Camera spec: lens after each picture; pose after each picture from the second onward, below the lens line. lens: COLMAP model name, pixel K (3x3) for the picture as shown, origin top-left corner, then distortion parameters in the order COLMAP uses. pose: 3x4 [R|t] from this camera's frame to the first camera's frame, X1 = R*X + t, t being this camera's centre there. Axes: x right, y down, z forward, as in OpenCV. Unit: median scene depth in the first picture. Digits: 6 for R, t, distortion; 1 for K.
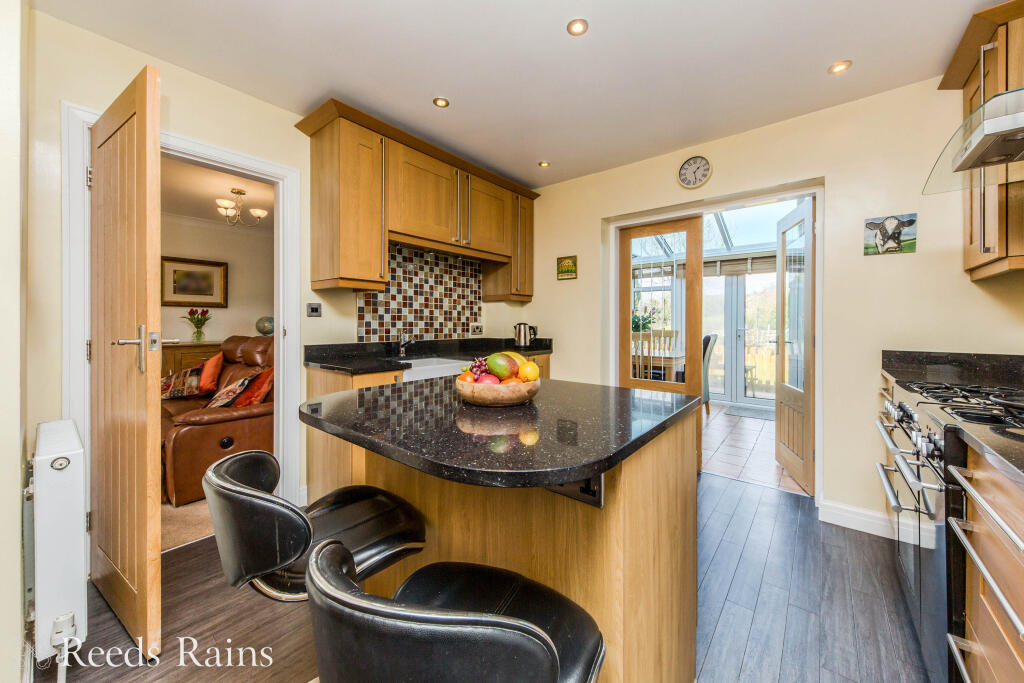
lens RADIAL K [[364.9, 0, 512.9], [0, 364.9, 324.5], [0, 0, 1]] dist [0.000098, 0.000023]
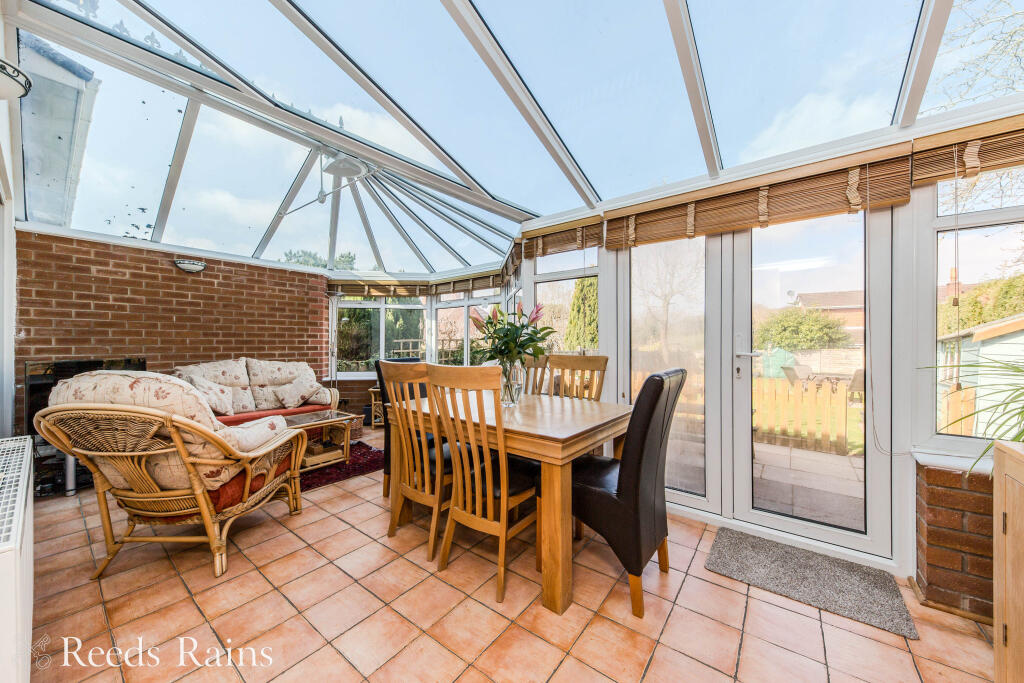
lens RADIAL K [[359.4, 0, 512.0], [0, 359.4, 341.5], [0, 0, 1]] dist [0.000238, 0.000013]
pose [[0.999615, -0.002557, 0.027641, 0.197247], [0.002659, 0.999990, -0.003674, -0.001246], [-0.027632, 0.003746, 0.999611, 0.337558]]
